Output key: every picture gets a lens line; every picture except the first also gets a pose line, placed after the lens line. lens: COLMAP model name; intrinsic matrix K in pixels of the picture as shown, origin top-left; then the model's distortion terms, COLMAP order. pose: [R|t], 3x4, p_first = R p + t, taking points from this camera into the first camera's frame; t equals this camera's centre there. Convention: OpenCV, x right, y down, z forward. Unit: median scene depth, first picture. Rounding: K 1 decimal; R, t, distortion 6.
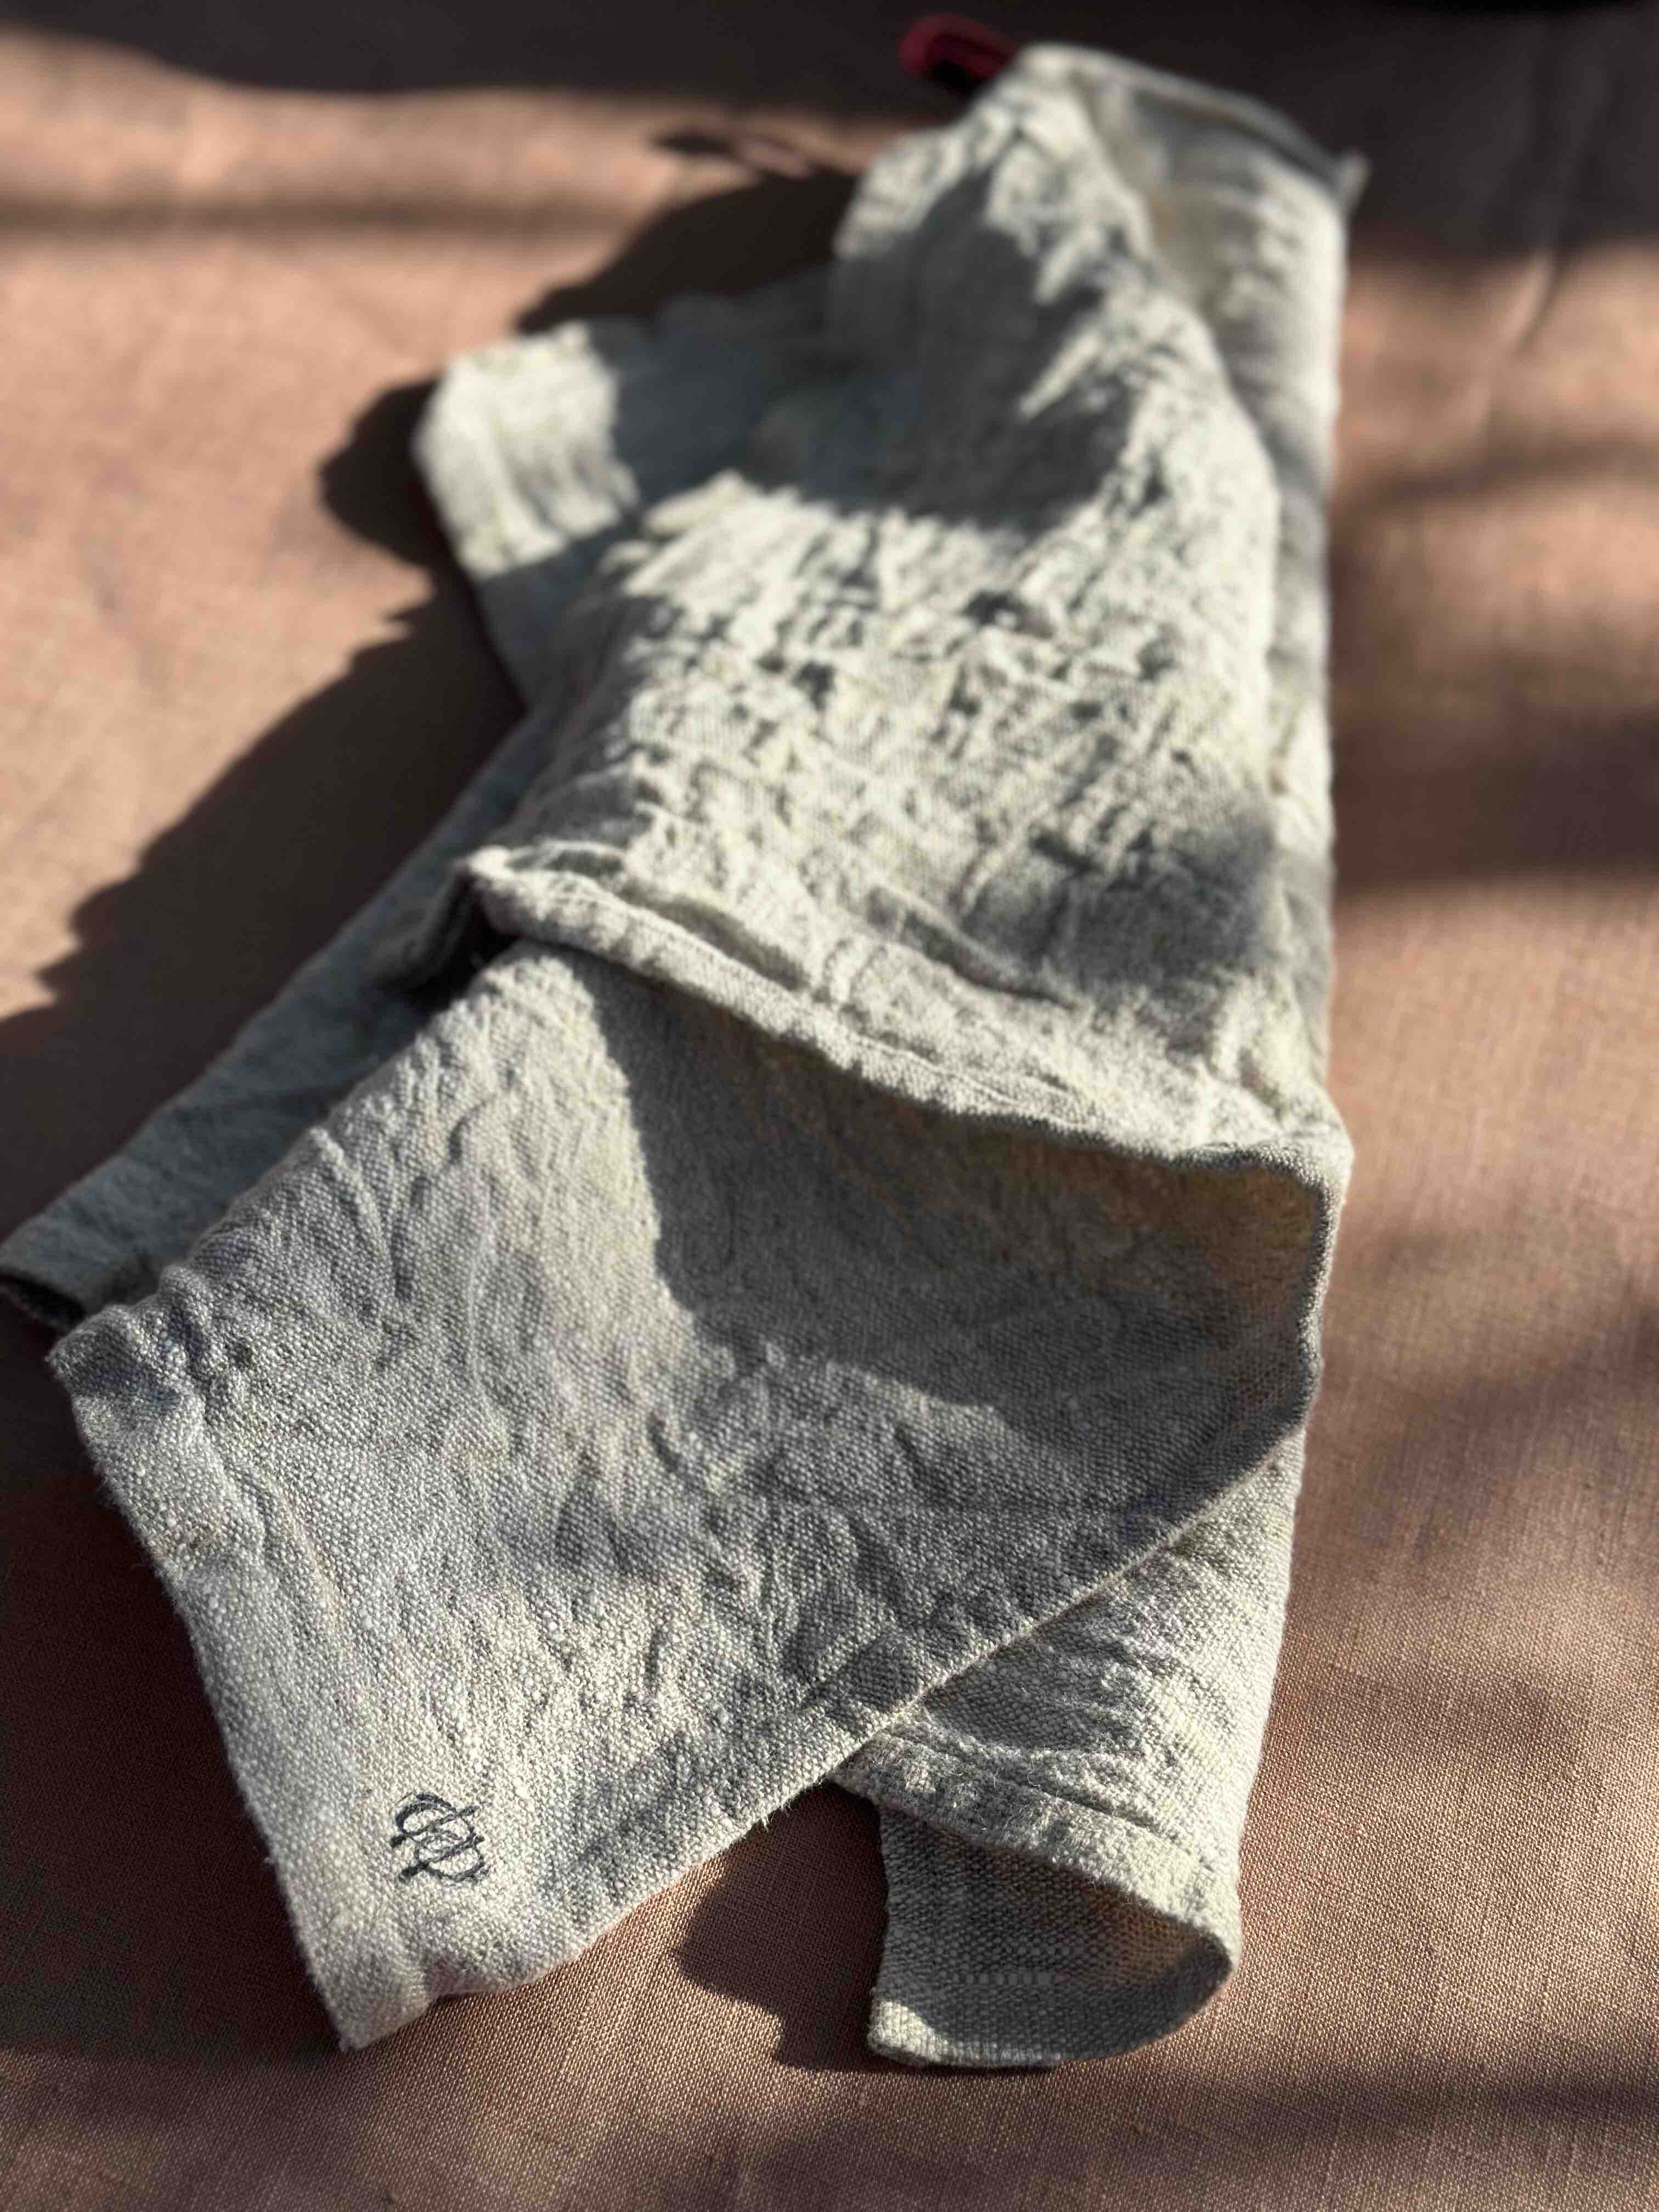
lens RADIAL K [[3090.5, 0, 829.5], [0, 3090.5, 1106.0], [0, 0, 1]] dist [0.100225, -0.031888]
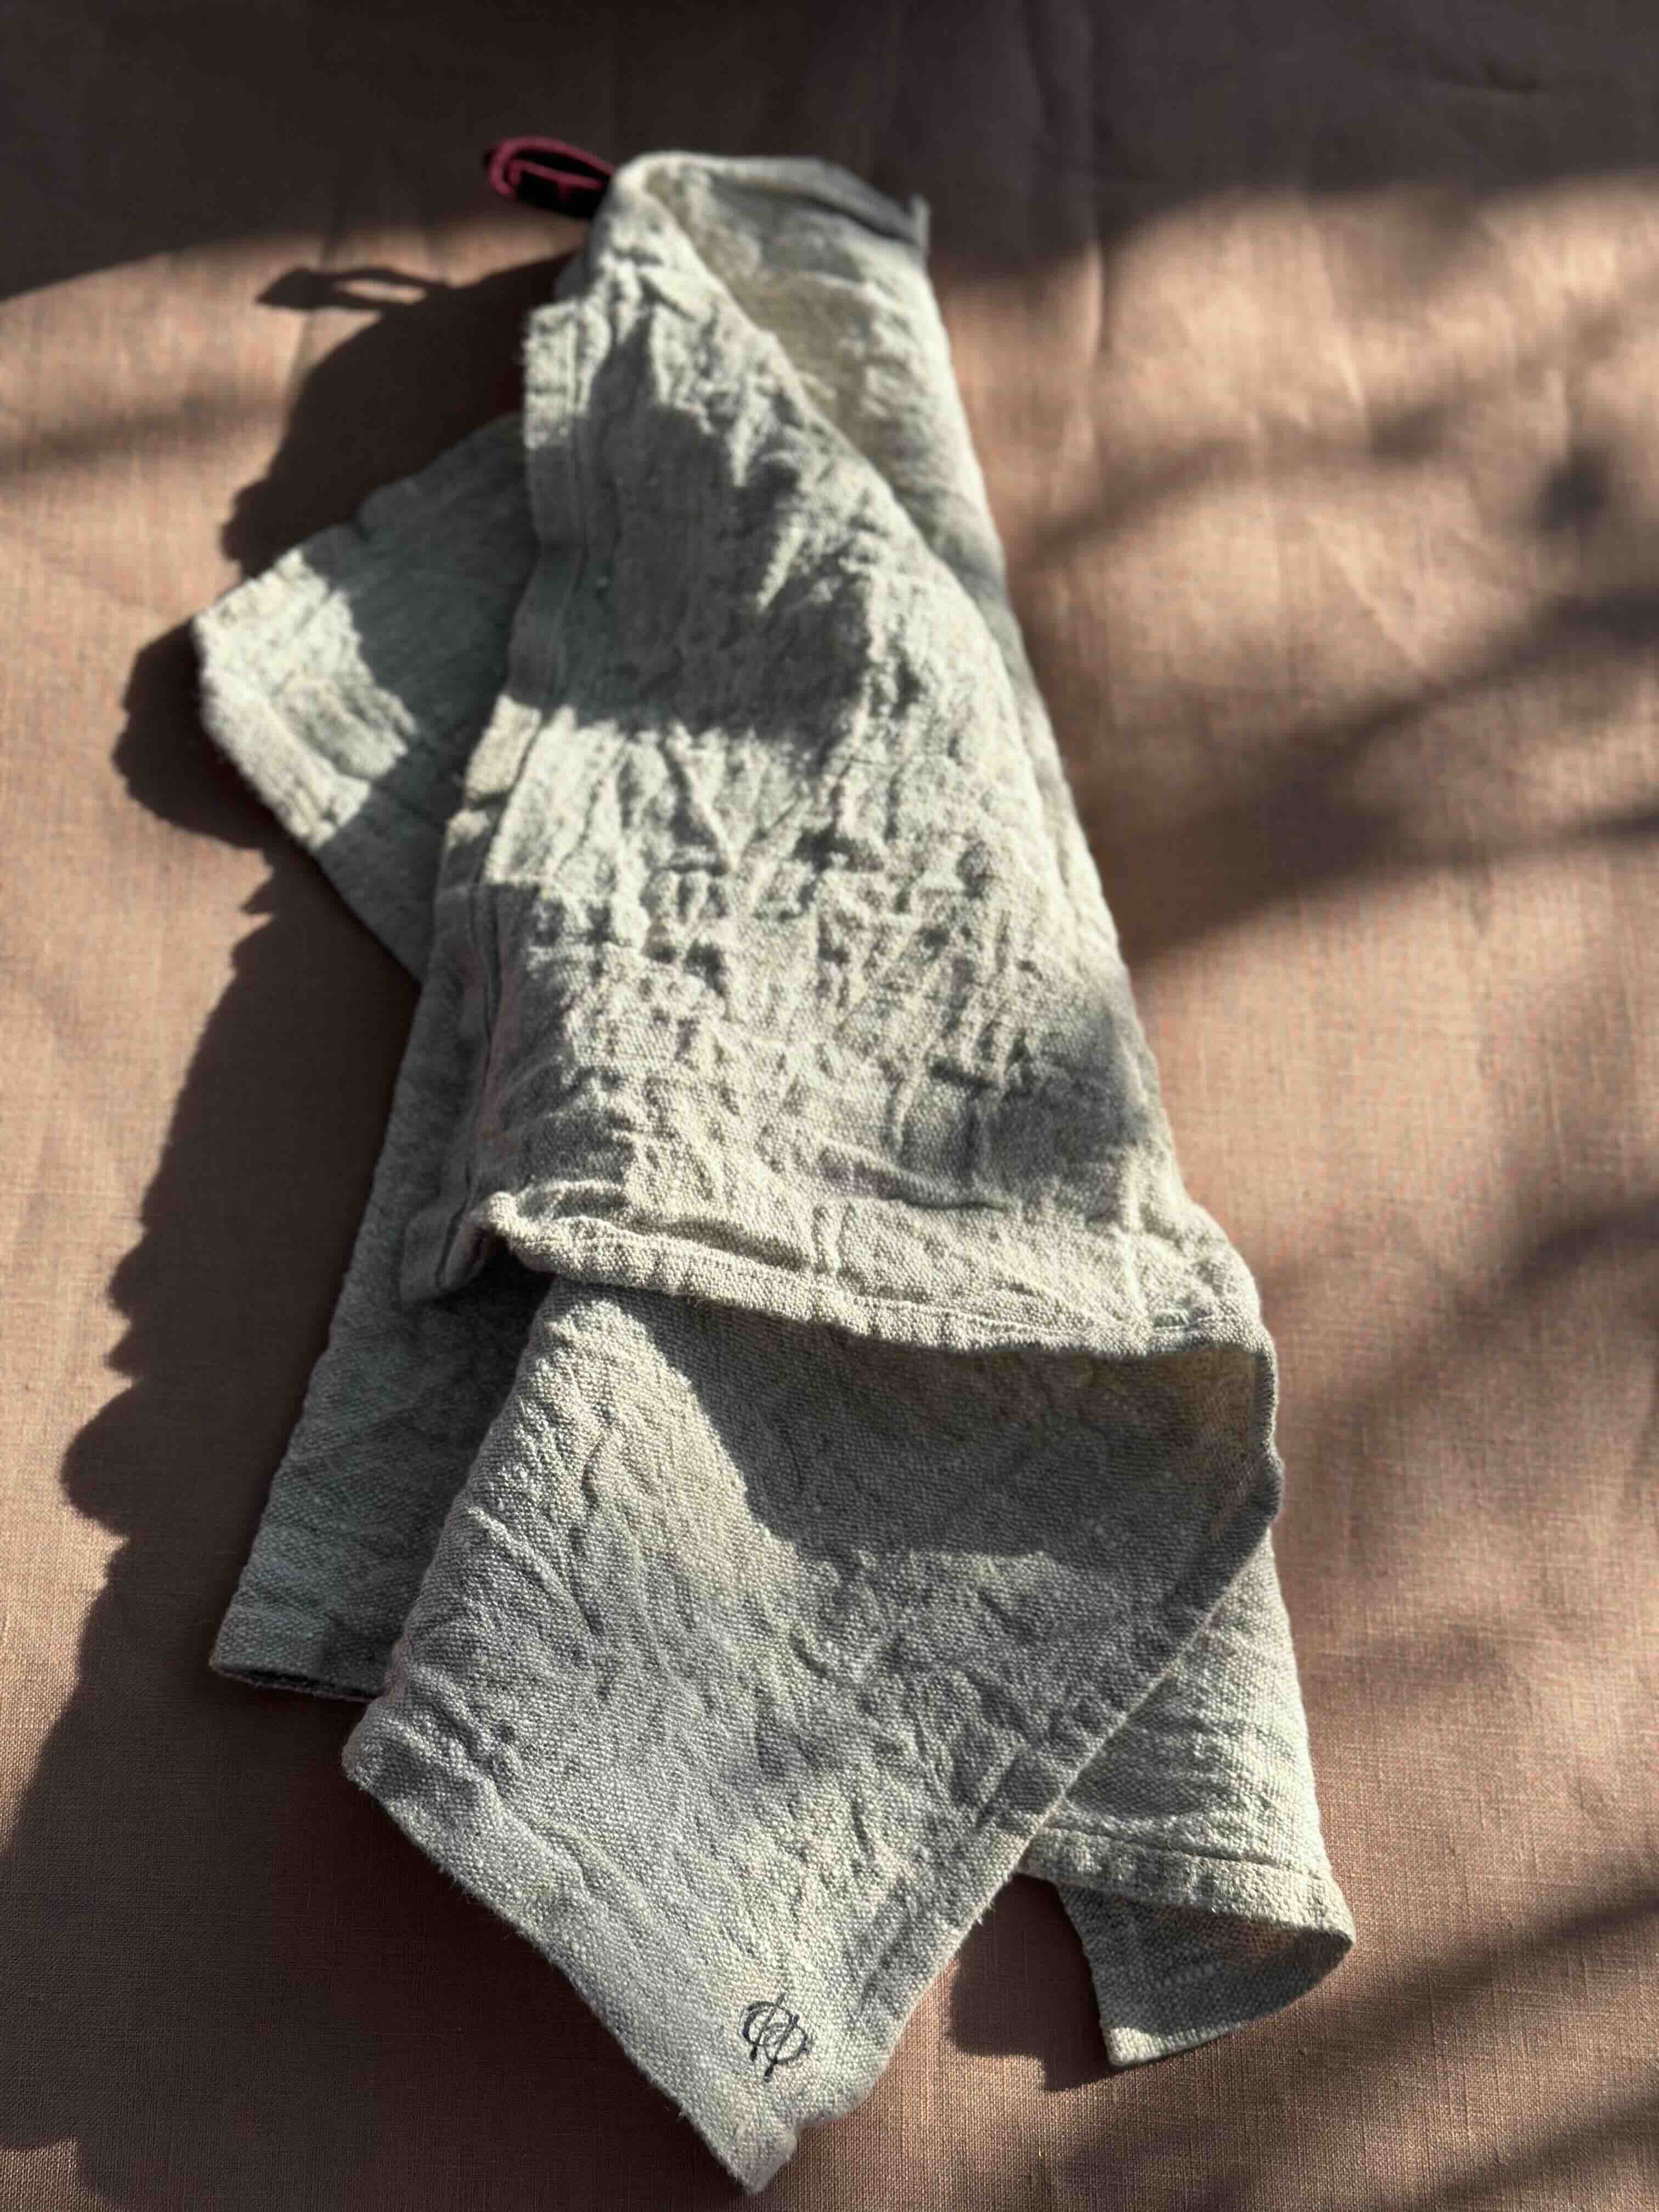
lens RADIAL K [[3090.5, 0, 829.5], [0, 3090.5, 1106.0], [0, 0, 1]] dist [0.100225, -0.031888]
pose [[0.942535, -0.284623, 0.174979, -0.199791], [0.223631, 0.926538, 0.302518, -0.475332], [-0.248229, -0.246003, 0.936945, -0.143113]]
